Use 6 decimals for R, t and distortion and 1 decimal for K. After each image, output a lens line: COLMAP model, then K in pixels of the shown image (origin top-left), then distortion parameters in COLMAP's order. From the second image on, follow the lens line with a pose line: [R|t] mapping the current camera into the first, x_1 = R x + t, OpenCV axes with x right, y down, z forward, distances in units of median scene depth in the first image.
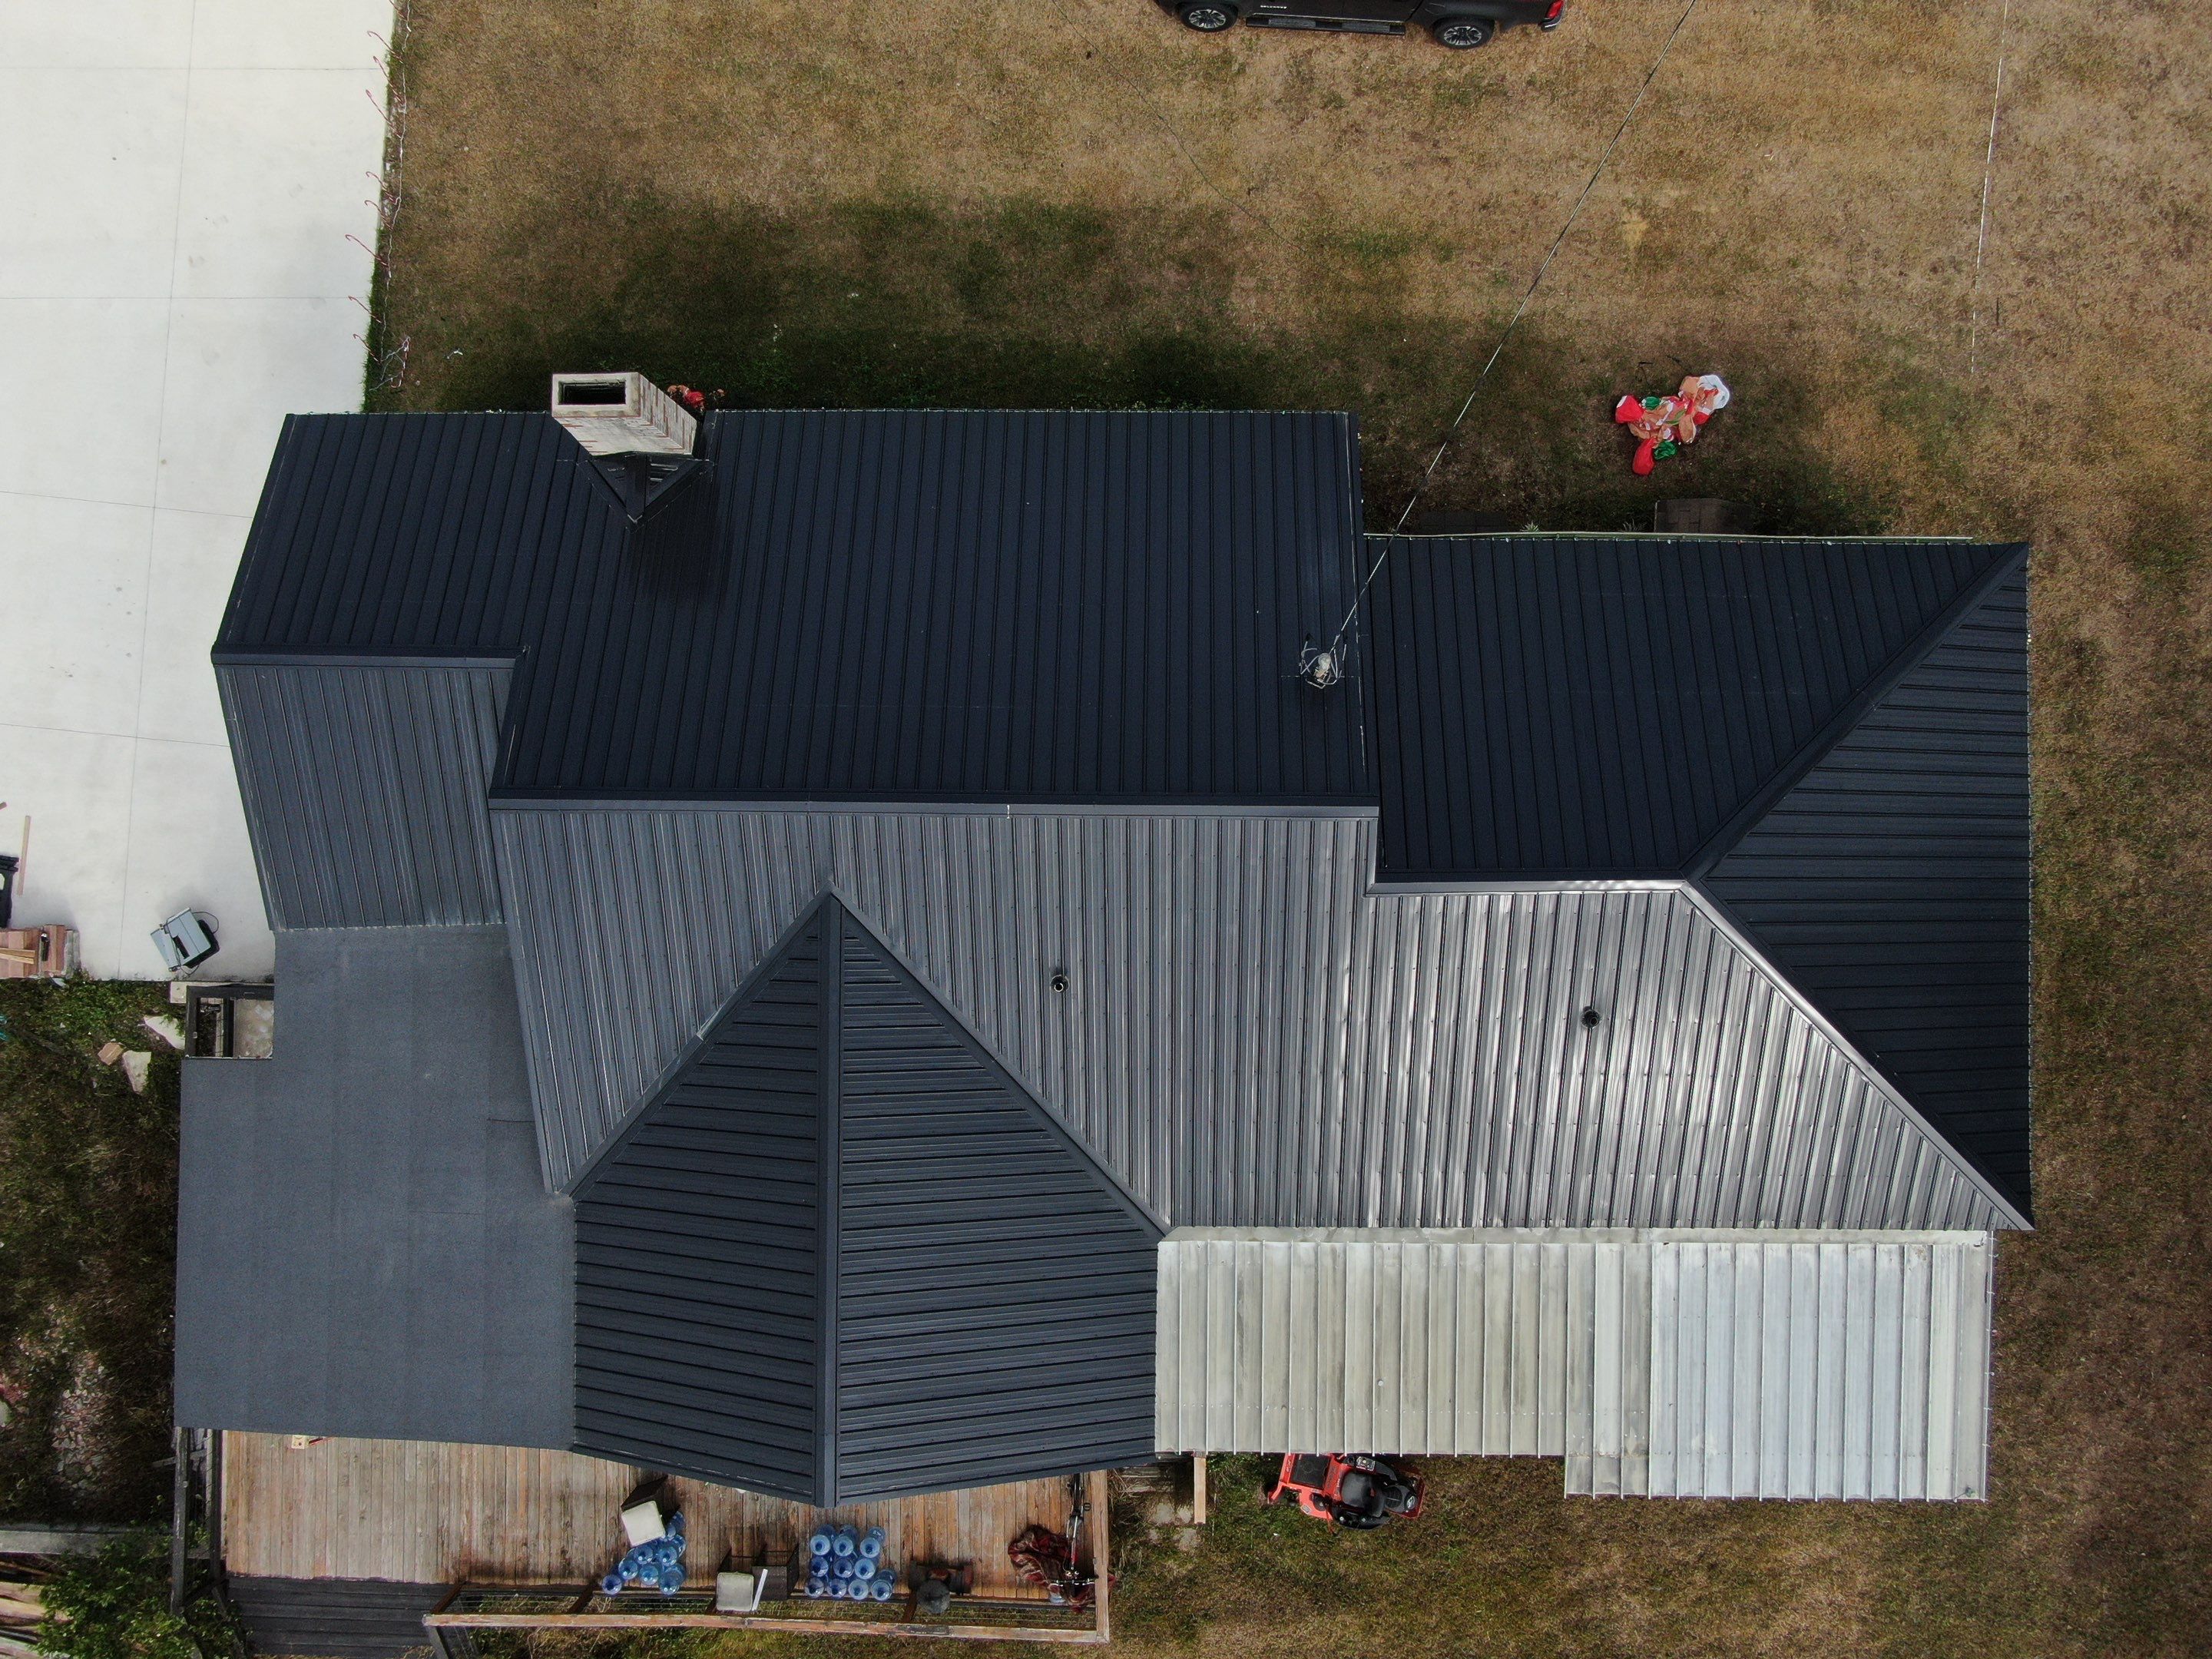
lens RADIAL K [[886.0, 0, 1106.5], [0, 886.0, 826.3], [0, 0, 1]] dist [-0.002482, 0.000285]
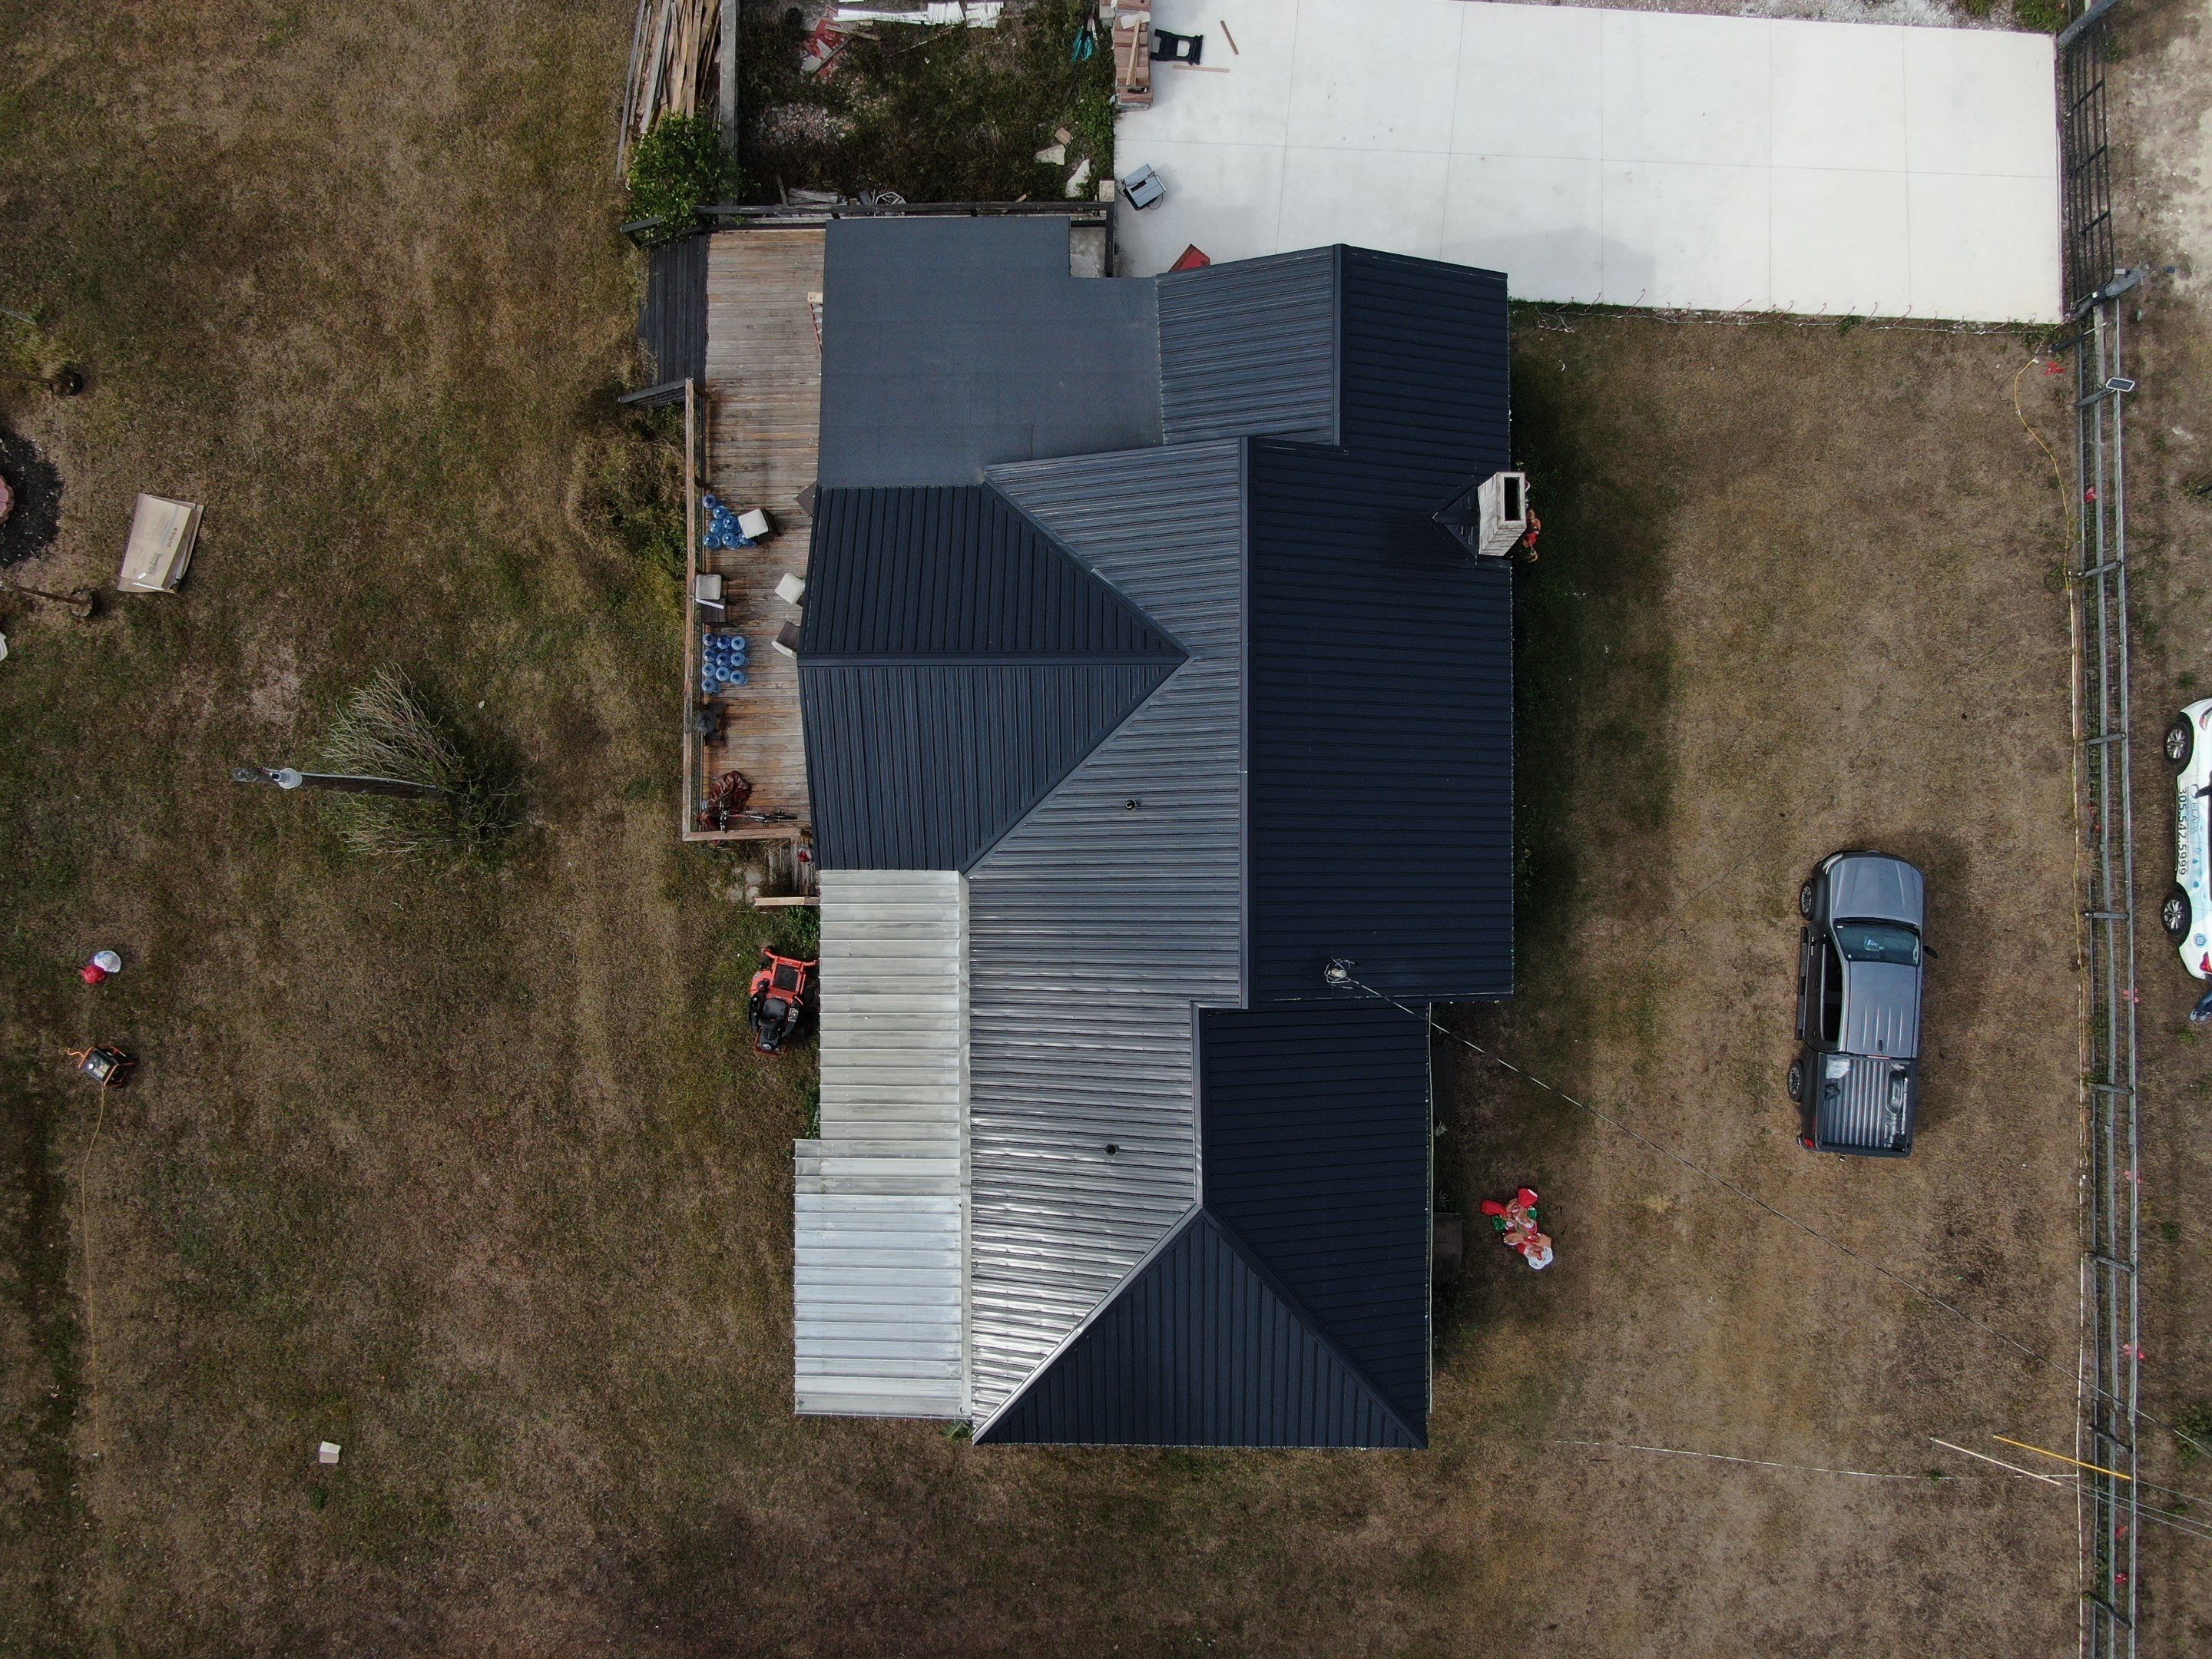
lens RADIAL K [[1722.9, 0, 1073.7], [0, 1722.9, 807.4], [0, 0, 1]] dist [-0.012133, -0.002247]
pose [[0.010381, 0.999911, 0.008402, -0.068961], [-0.999129, 0.010033, 0.040514, 0.141441], [0.040427, -0.008815, 0.999144, -1.826591]]
